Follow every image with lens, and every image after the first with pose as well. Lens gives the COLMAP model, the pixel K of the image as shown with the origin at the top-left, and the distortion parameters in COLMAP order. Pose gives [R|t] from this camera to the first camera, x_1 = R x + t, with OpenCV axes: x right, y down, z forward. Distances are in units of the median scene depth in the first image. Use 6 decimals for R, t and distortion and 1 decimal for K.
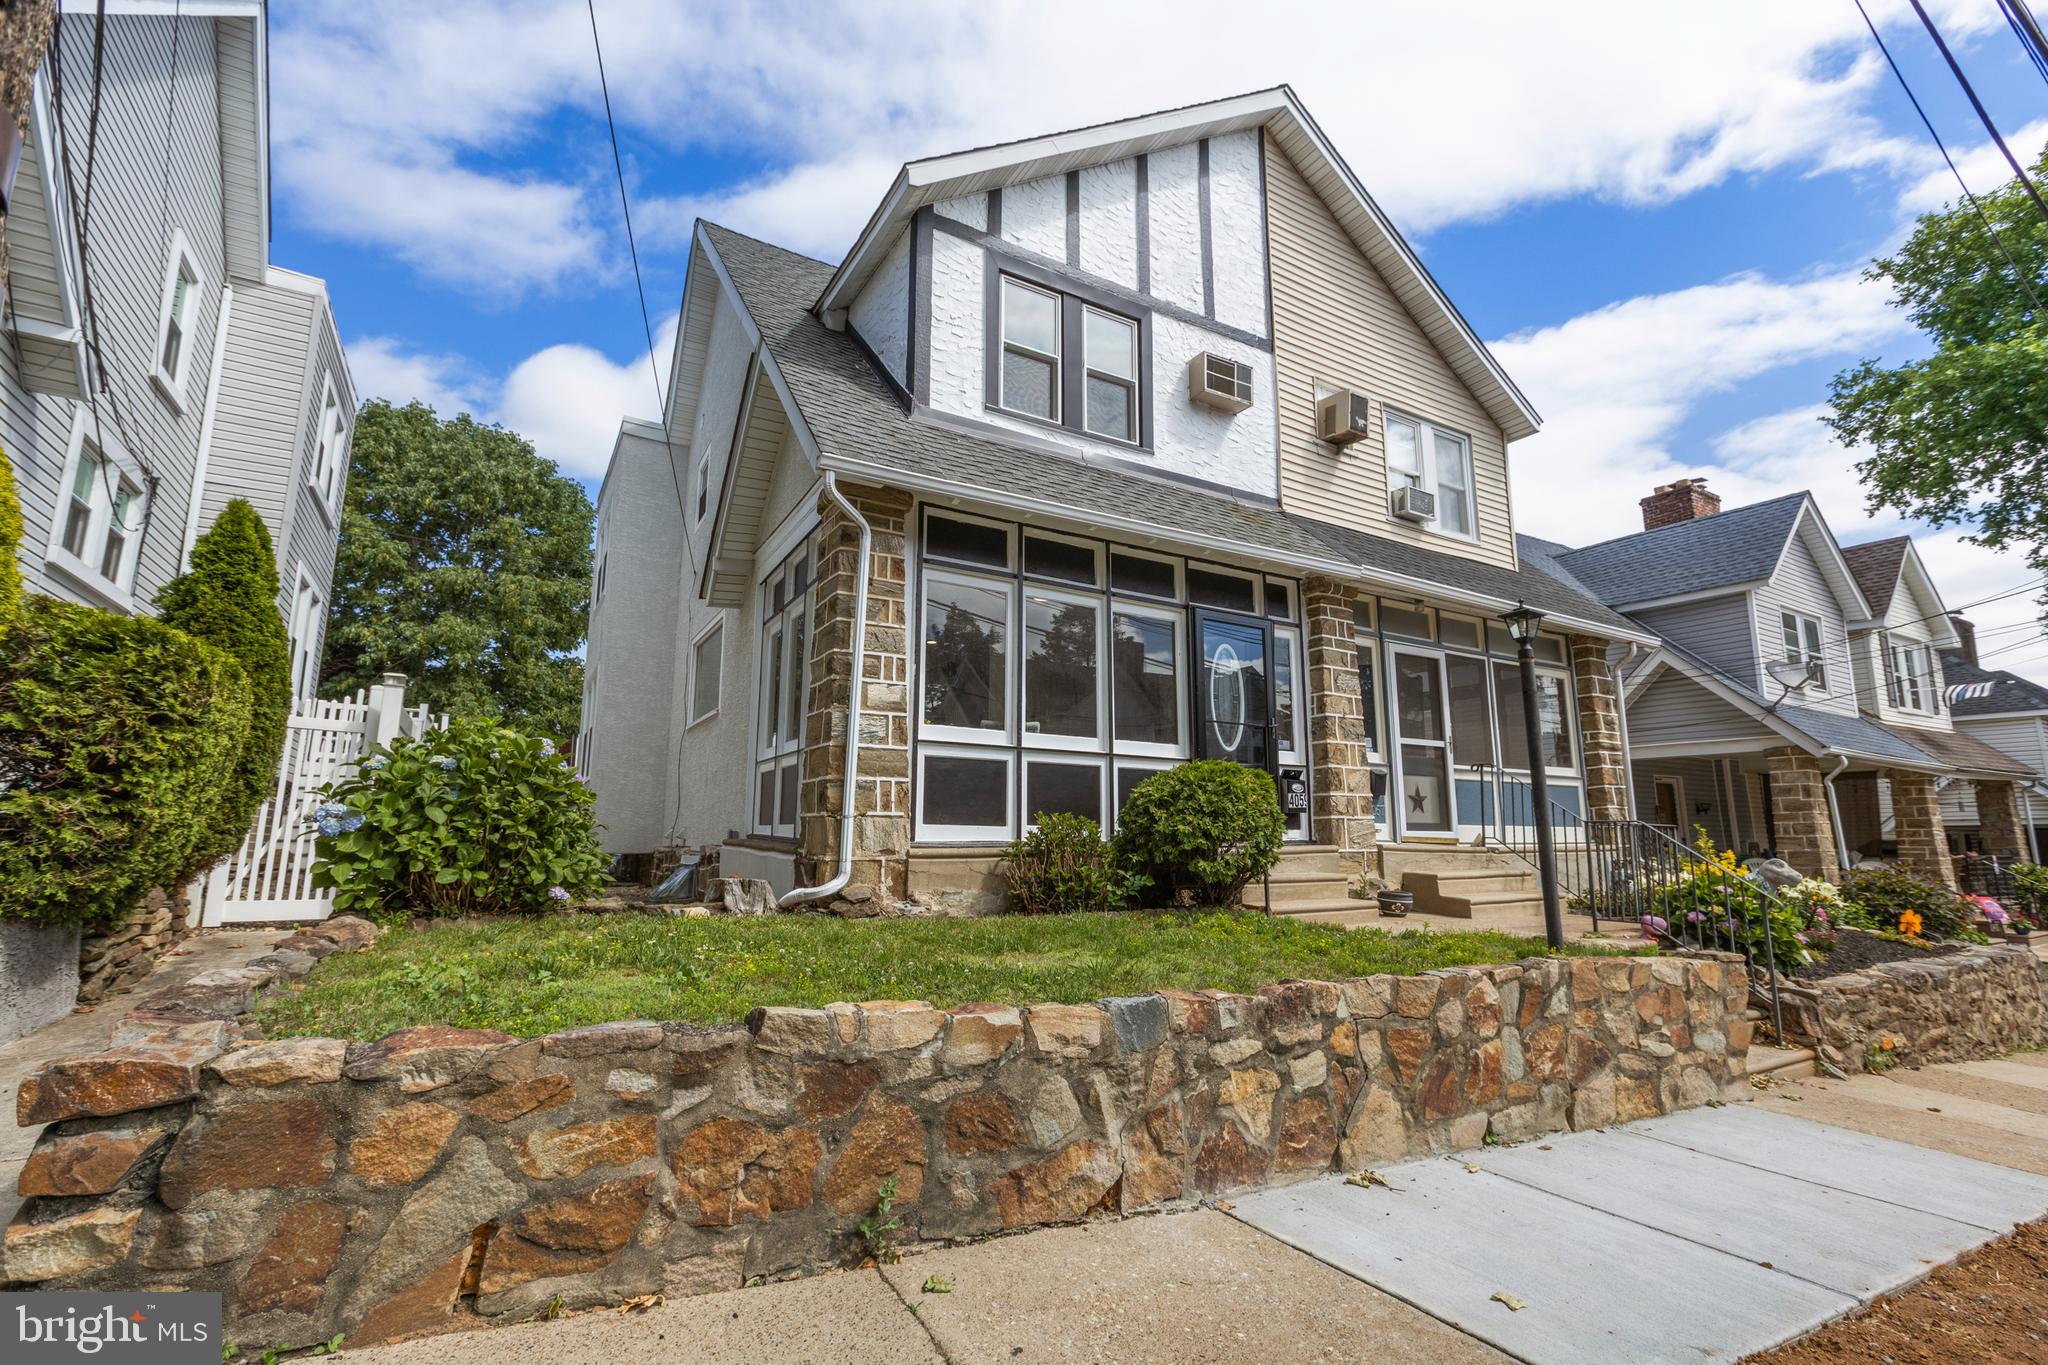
lens RADIAL K [[901.6, 0, 1006.8], [0, 901.6, 681.5], [0, 0, 1]] dist [0.001228, -0.001355]
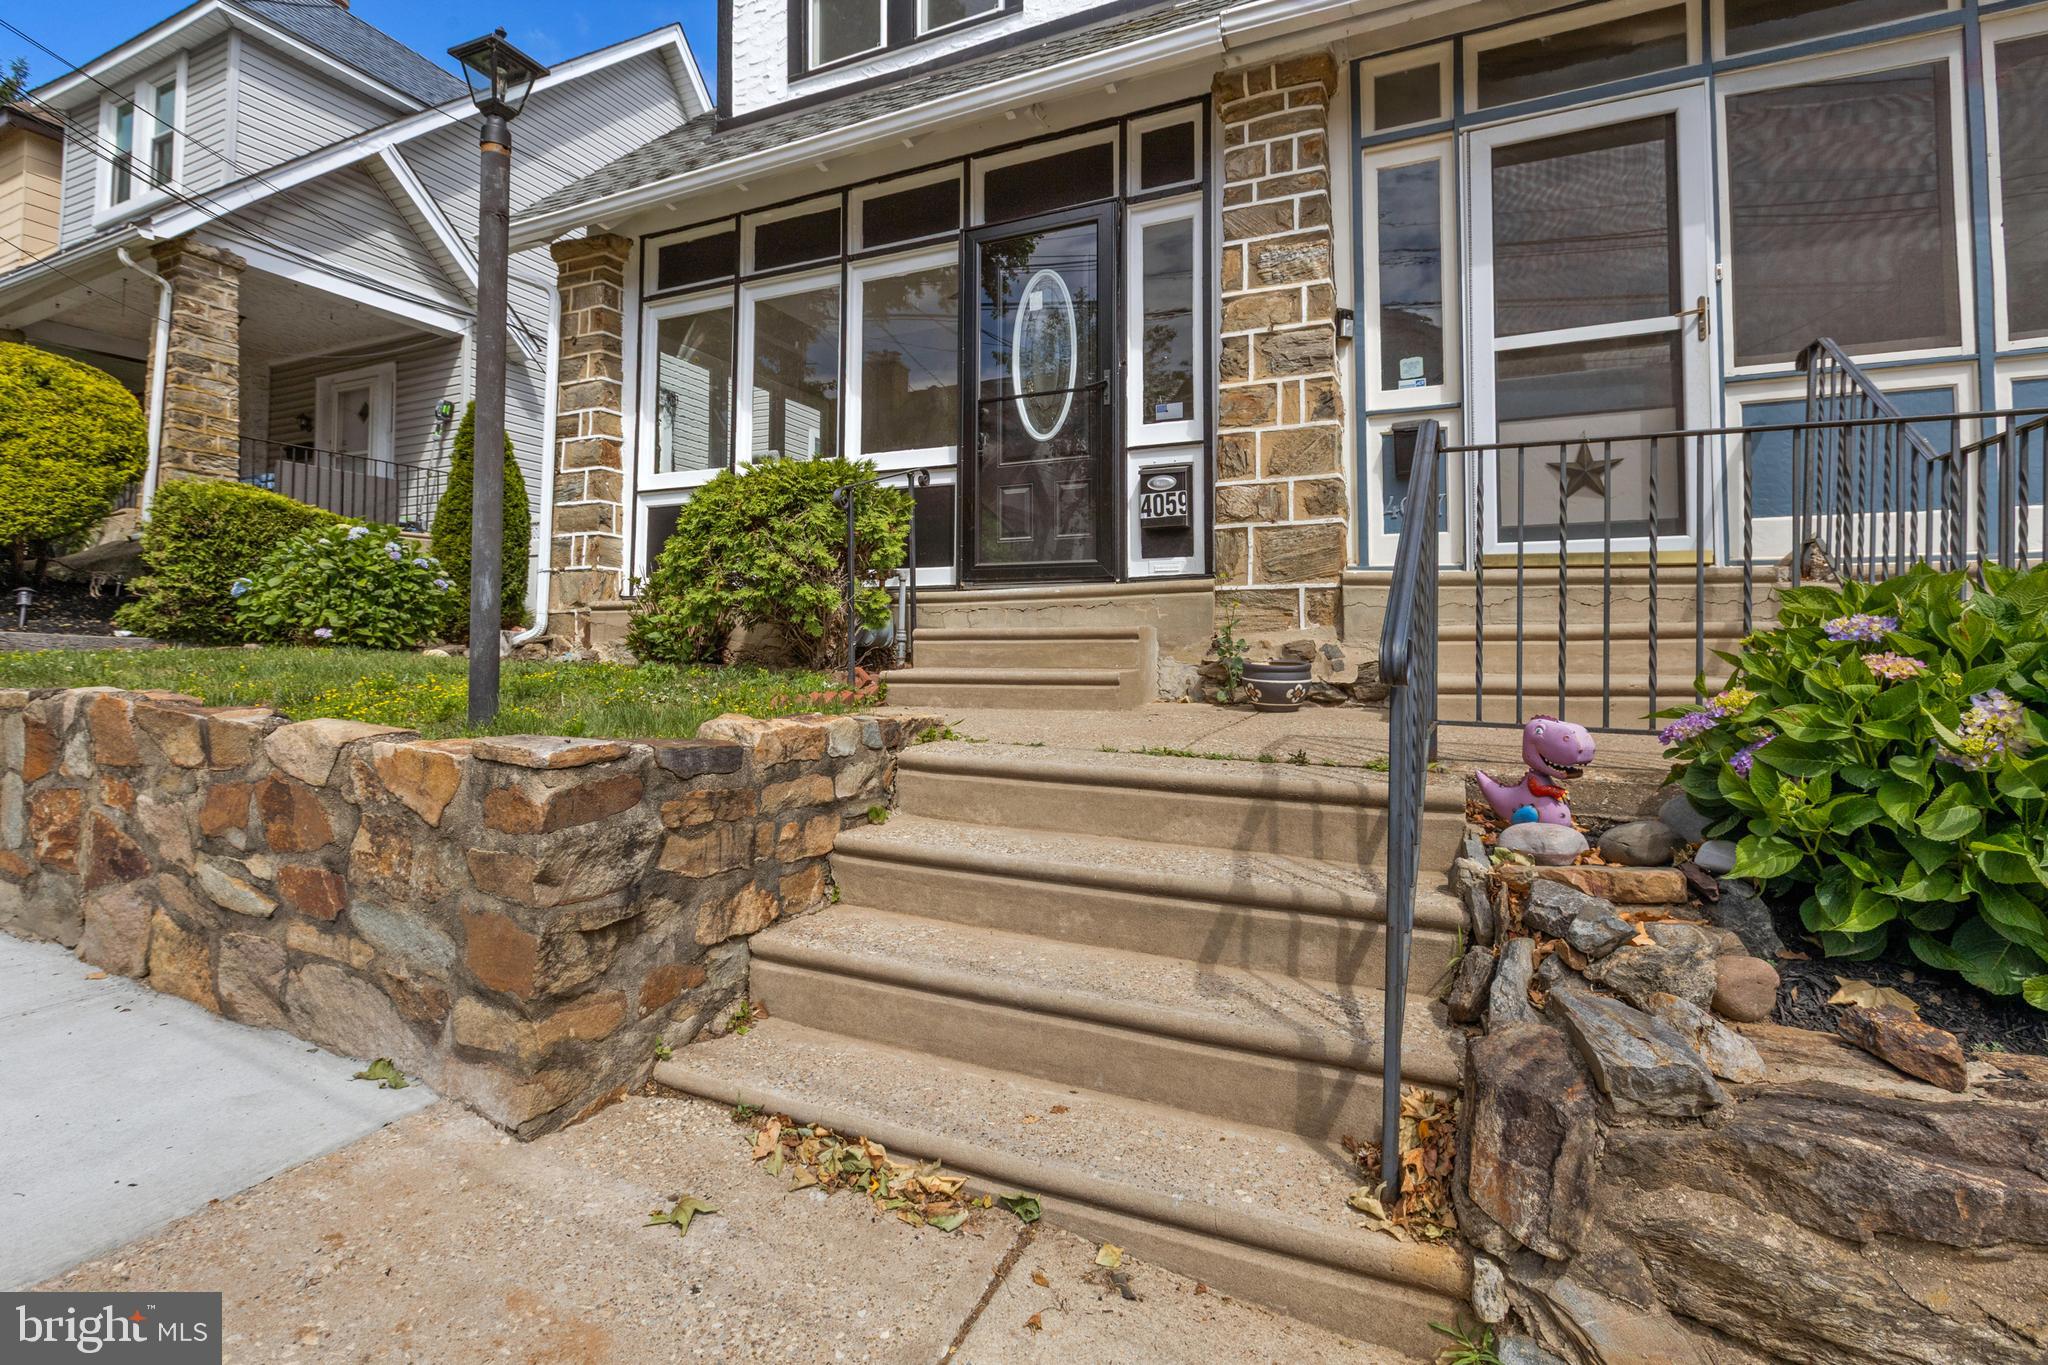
lens RADIAL K [[935.8, 0, 1028.6], [0, 935.8, 622.6], [0, 0, 1]] dist [-0.011080, 0.002220]
pose [[0.582431, -0.031432, -0.812272, 0.735003], [0.137908, 0.988588, 0.060631, 0.155006], [0.801097, -0.147332, 0.580118, 0.570383]]
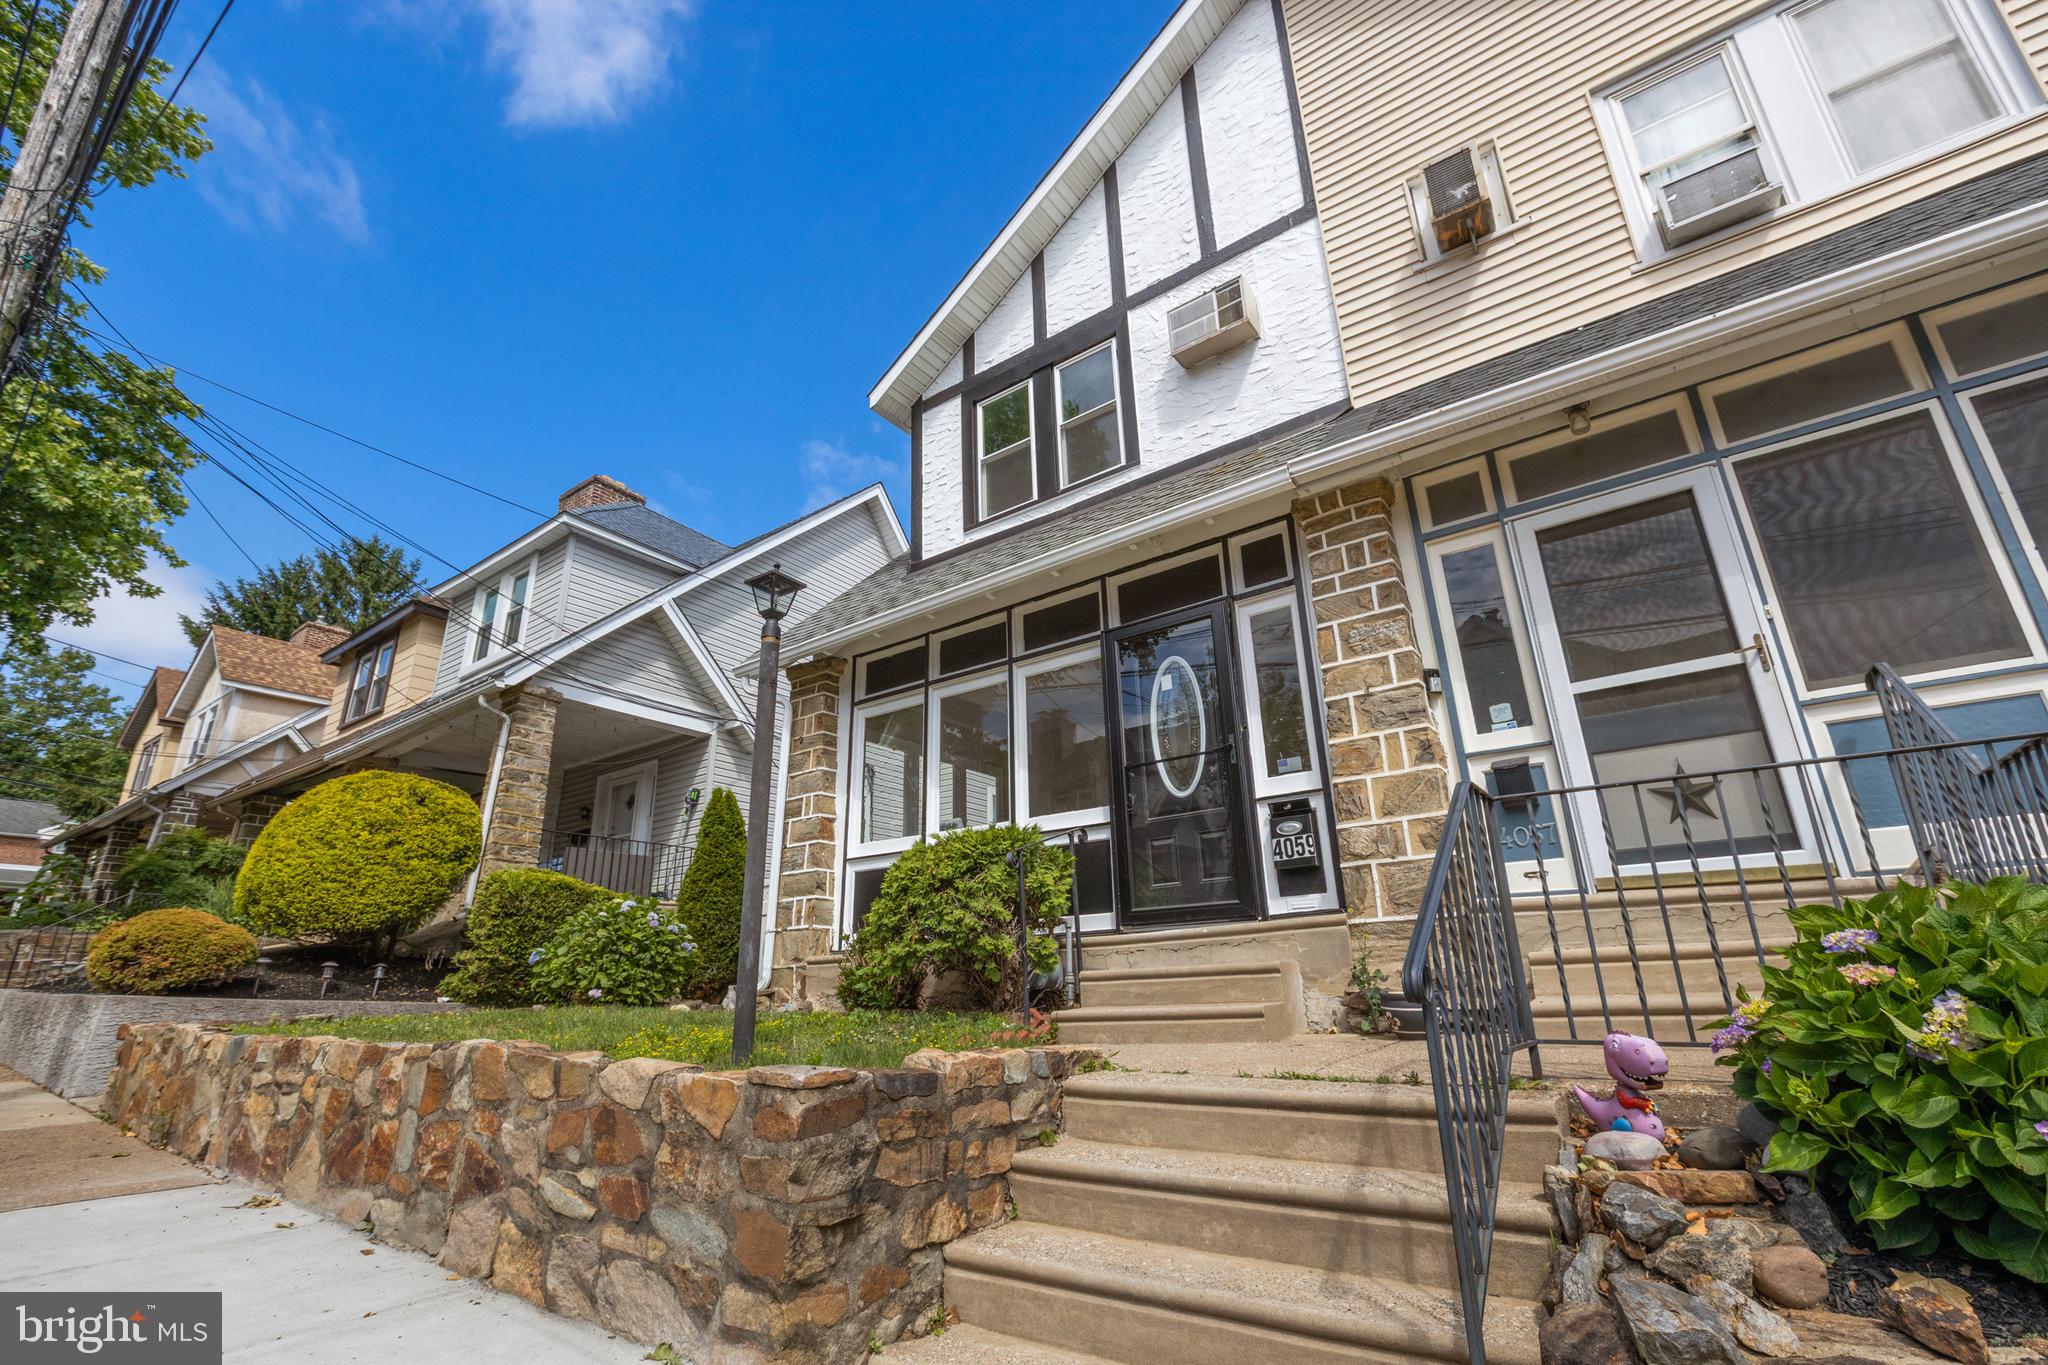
lens RADIAL K [[901.6, 0, 1034.1], [0, 901.6, 688.3], [0, 0, 1]] dist [0.001228, -0.001355]
pose [[0.419900, -0.312217, -0.852176, 0.809757], [0.184223, 0.948739, -0.256821, 0.152607], [0.888676, -0.049151, 0.455893, 0.542346]]
